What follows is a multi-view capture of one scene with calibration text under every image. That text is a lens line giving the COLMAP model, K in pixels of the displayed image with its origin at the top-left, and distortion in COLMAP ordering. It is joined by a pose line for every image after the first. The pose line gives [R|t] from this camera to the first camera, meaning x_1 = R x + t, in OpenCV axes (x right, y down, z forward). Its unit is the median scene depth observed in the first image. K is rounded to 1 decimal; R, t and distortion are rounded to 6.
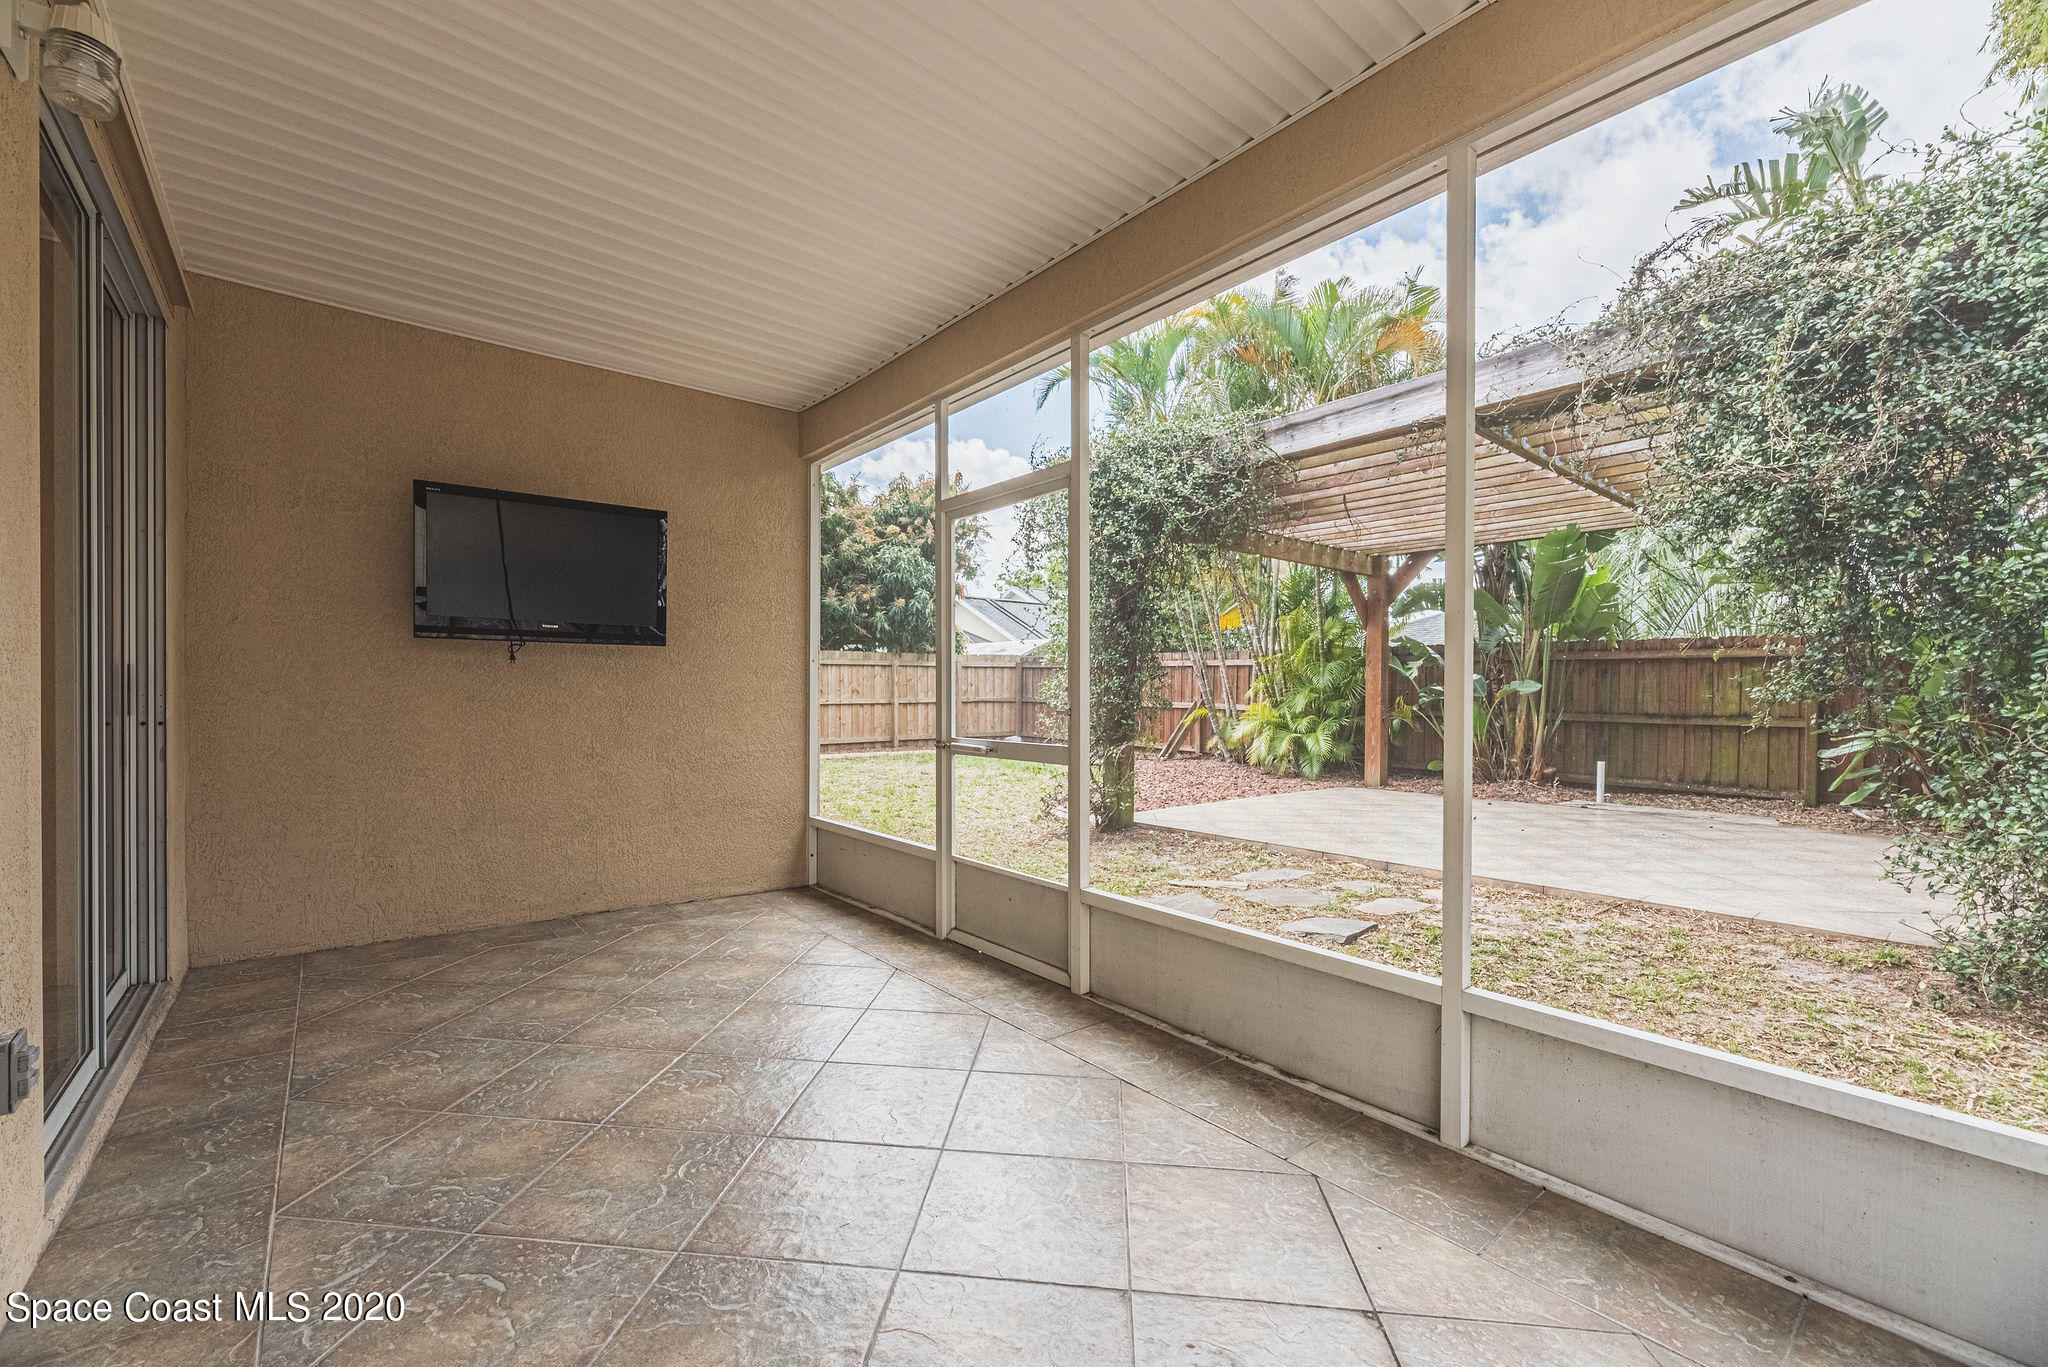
lens RADIAL K [[835.4, 0, 1028.7], [0, 835.4, 693.8], [0, 0, 1]] dist [0.001473, 0.000142]
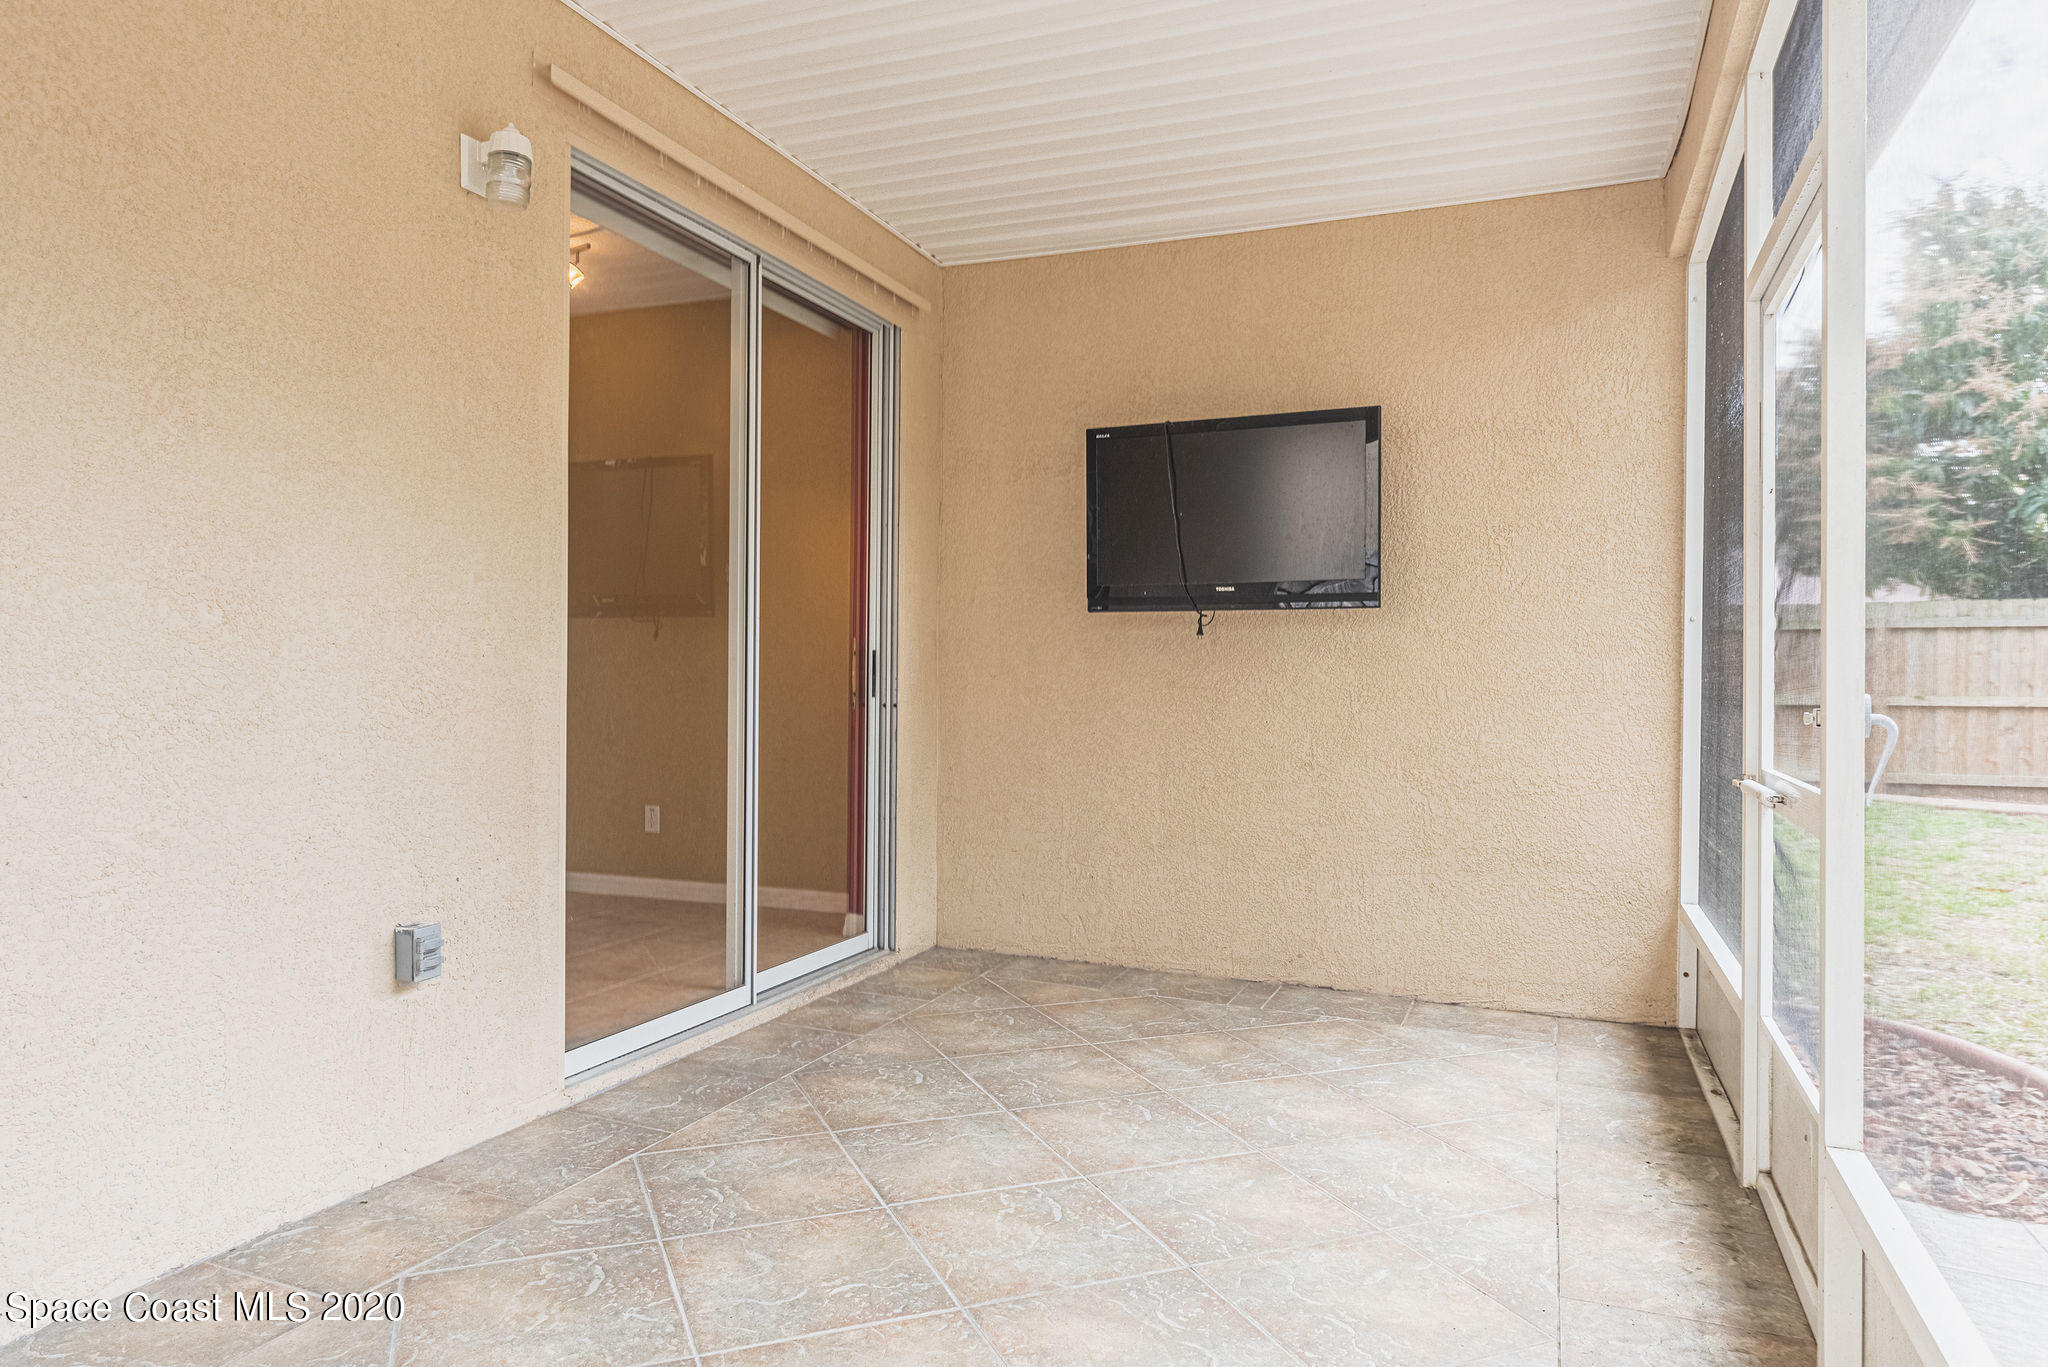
lens RADIAL K [[1269.5, 0, 1024.2], [0, 1269.5, 676.0], [0, 0, 1]] dist [-0.001216, 0.001076]
pose [[0.484068, -0.003287, -0.875024, 0.371946], [-0.004811, 0.999968, -0.006418, 0.006568], [0.875017, 0.007317, 0.484037, 0.309997]]
